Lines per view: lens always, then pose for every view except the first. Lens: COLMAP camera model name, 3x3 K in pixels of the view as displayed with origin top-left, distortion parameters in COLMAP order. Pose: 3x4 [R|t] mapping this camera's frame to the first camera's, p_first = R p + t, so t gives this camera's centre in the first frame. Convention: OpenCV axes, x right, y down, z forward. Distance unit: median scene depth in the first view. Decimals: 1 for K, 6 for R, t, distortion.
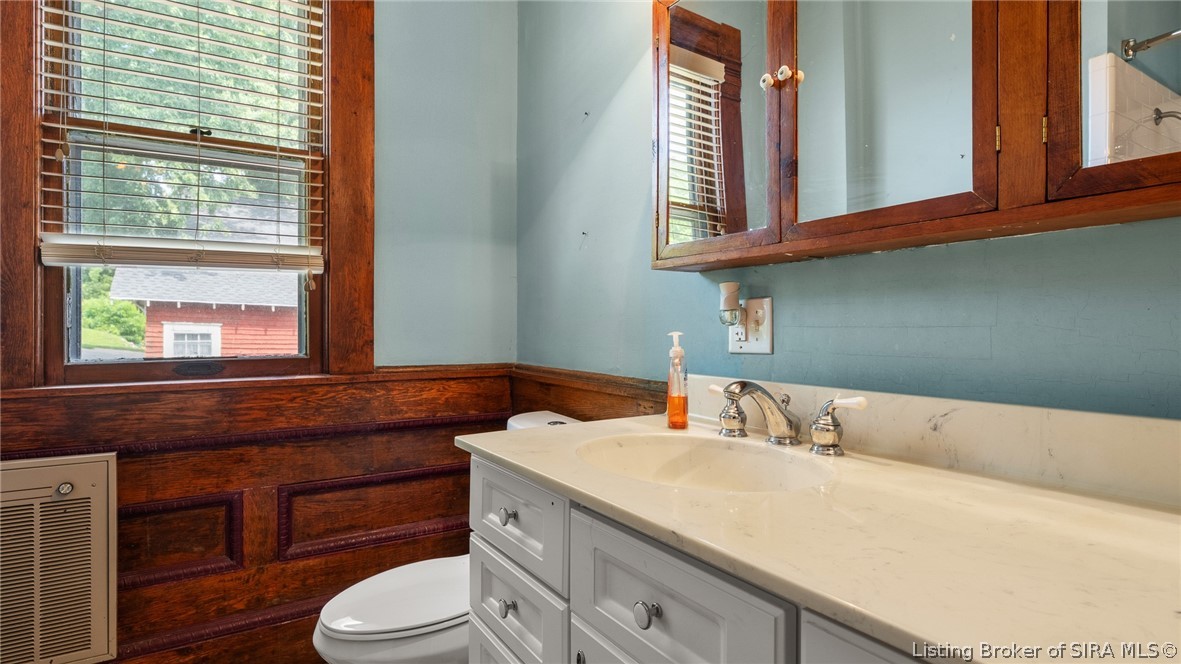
lens RADIAL K [[611.6, 0, 590.2], [0, 611.6, 331.1], [0, 0, 1]] dist [0.007003, -0.002019]
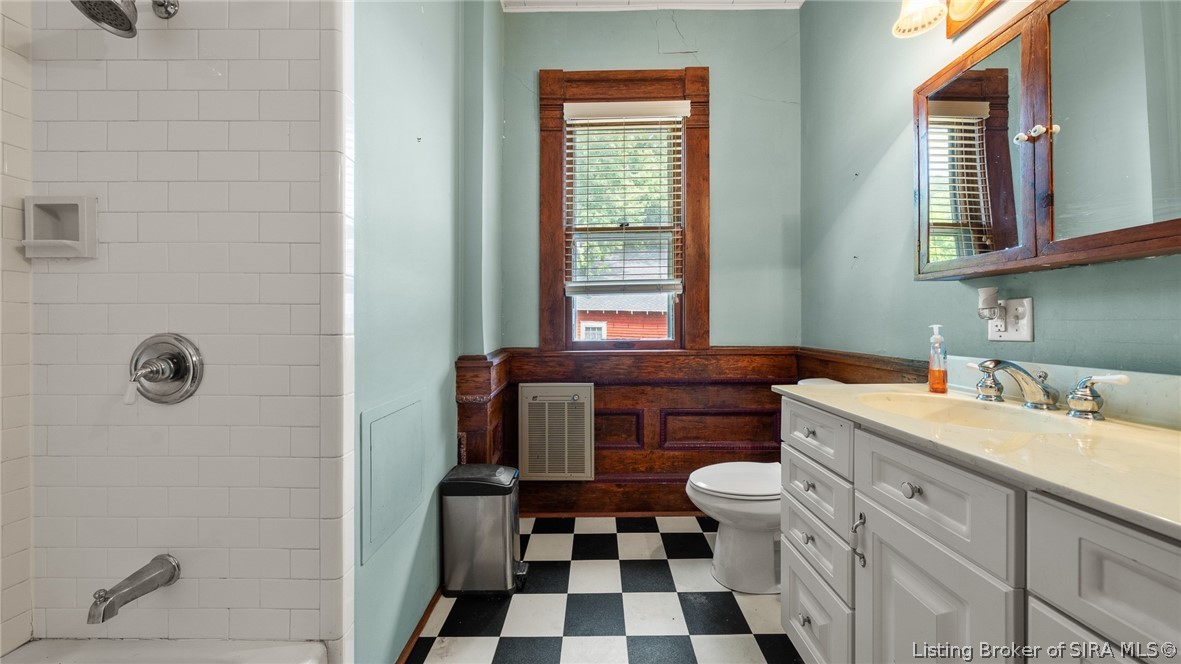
lens RADIAL K [[407.4, 0, 588.4], [0, 407.4, 324.2], [0, 0, 1]] dist [-0.005470, 0.000096]
pose [[0.837133, -0.006456, -0.546962, -0.016034], [0.005085, 0.999979, -0.004020, -0.000268], [0.546976, 0.000584, 0.837148, -0.180515]]
